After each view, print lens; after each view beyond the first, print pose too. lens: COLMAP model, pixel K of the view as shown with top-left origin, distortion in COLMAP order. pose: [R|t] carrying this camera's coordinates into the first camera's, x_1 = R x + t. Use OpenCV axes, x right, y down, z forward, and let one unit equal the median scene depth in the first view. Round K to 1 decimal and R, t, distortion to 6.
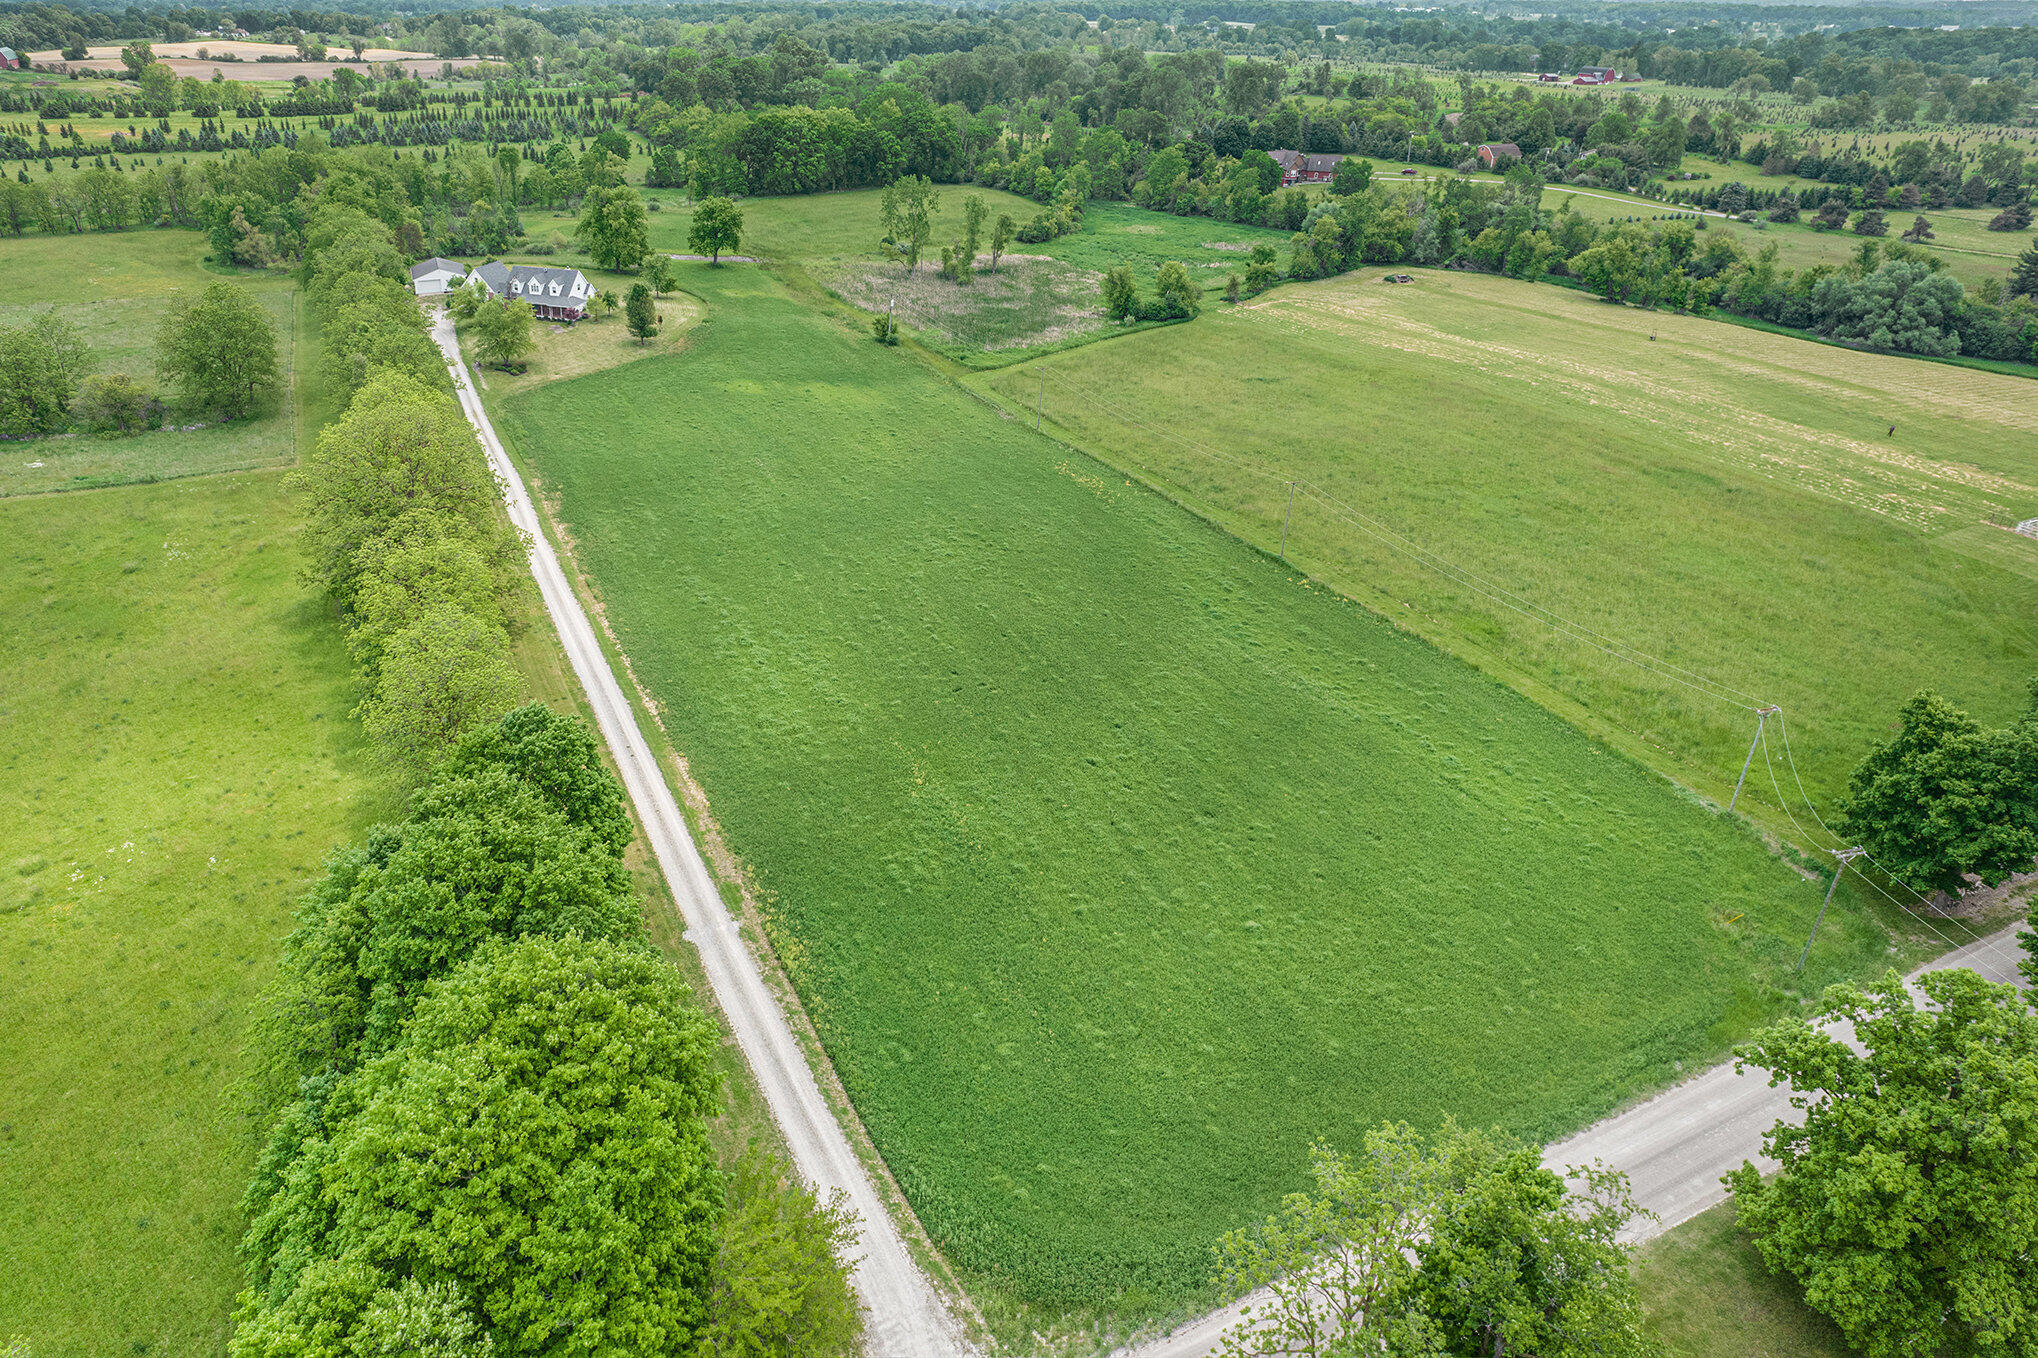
lens RADIAL K [[1296.4, 0, 1060.0], [0, 1296.4, 624.7], [0, 0, 1]] dist [-0.083782, 0.066287]
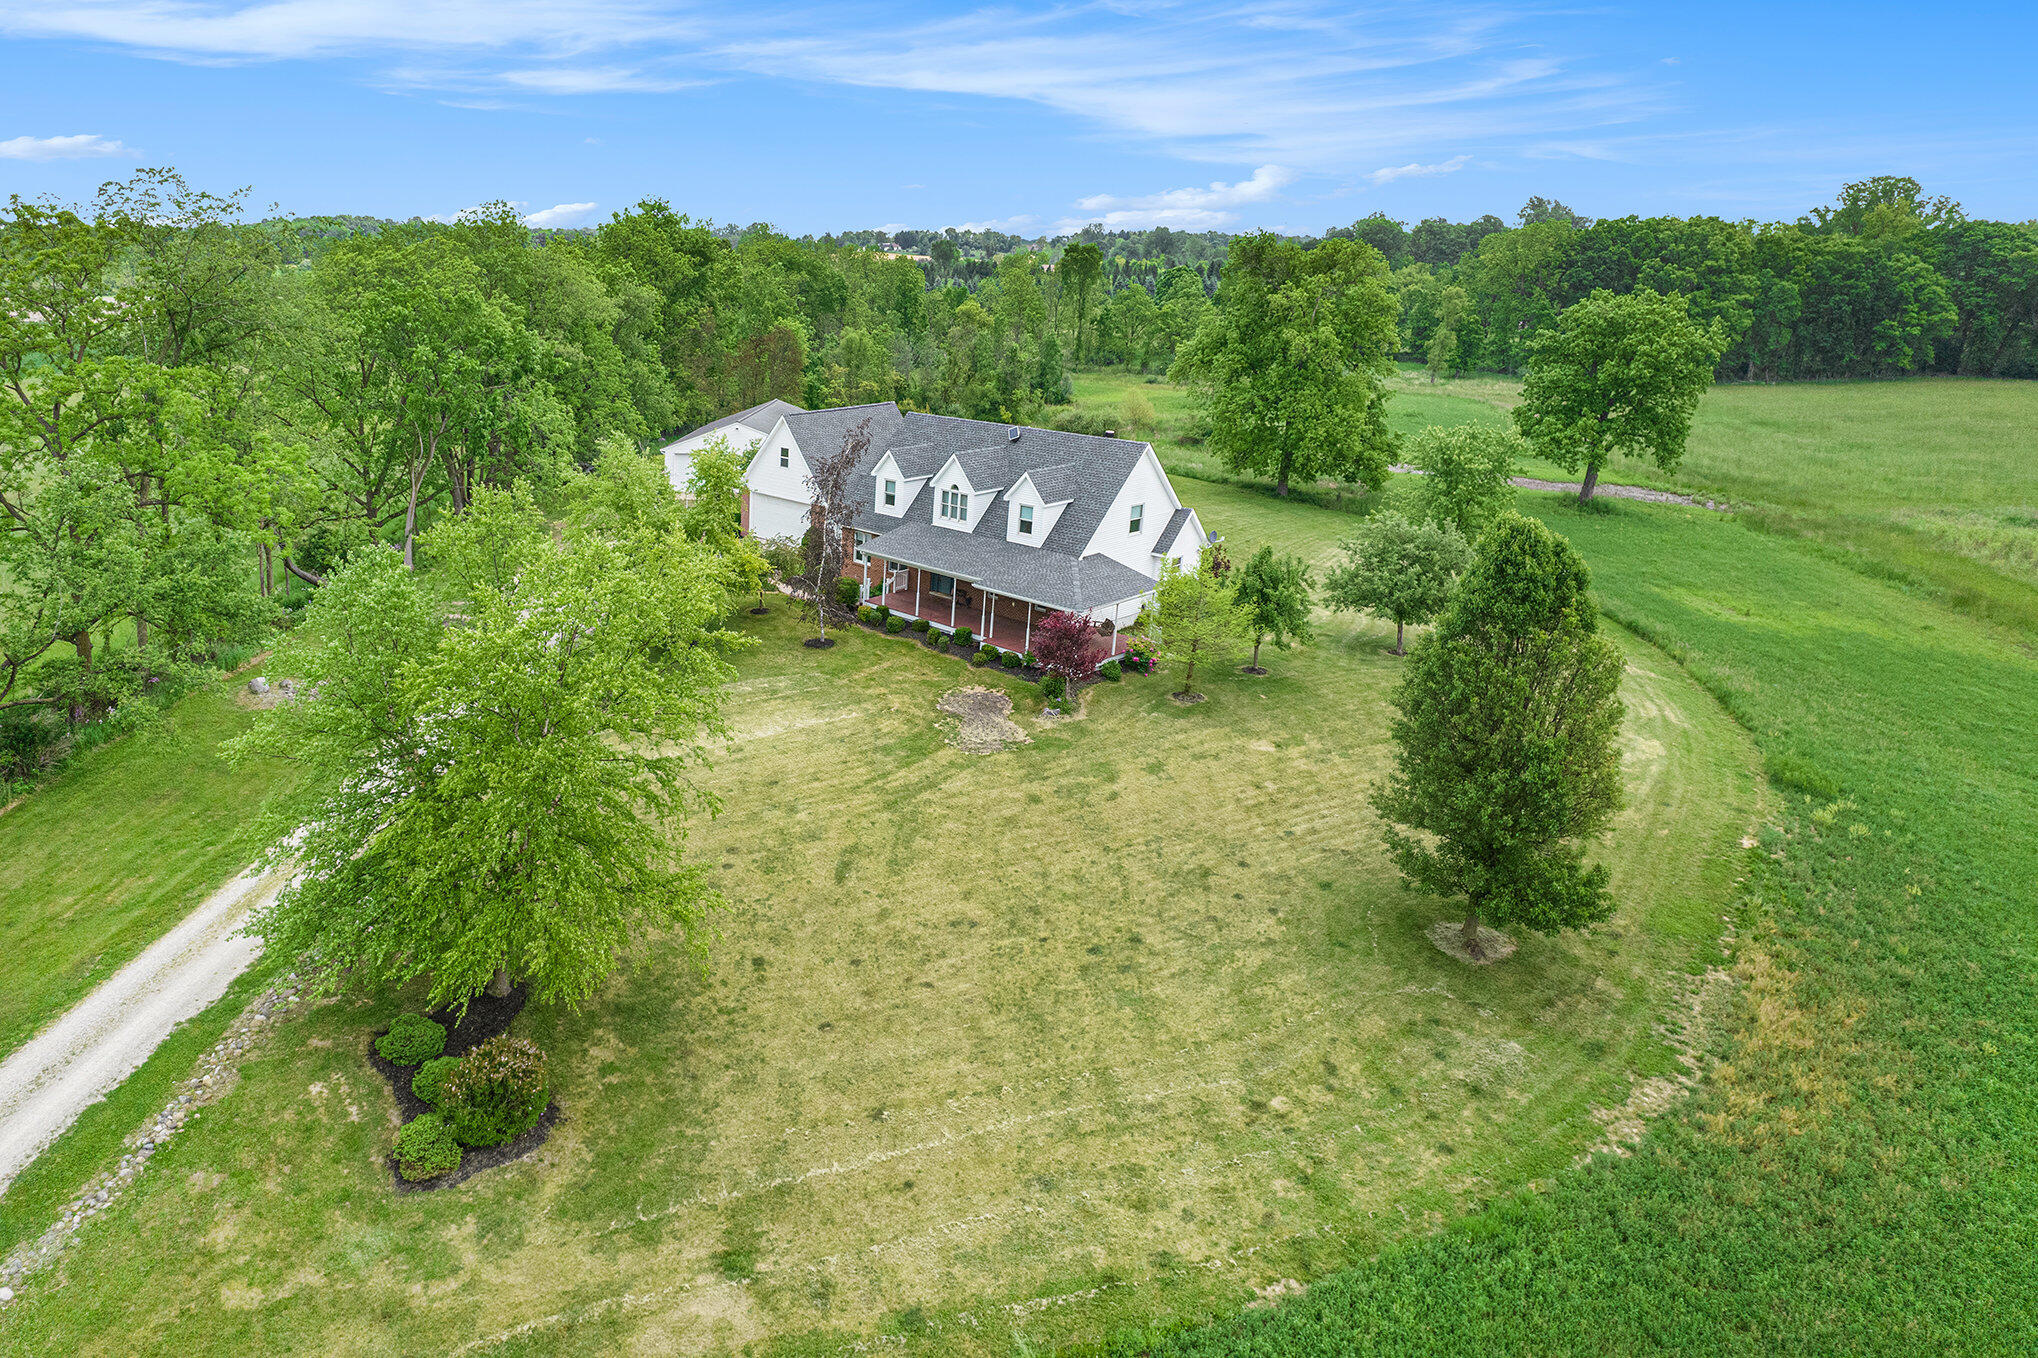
lens RADIAL K [[1296.4, 0, 1060.0], [0, 1296.4, 624.7], [0, 0, 1]] dist [-0.083782, 0.066287]
pose [[0.896785, 0.121305, -0.425513, -0.237699], [-0.202246, 0.967723, -0.150363, -0.171341], [0.393539, 0.220901, 0.892373, 0.651843]]
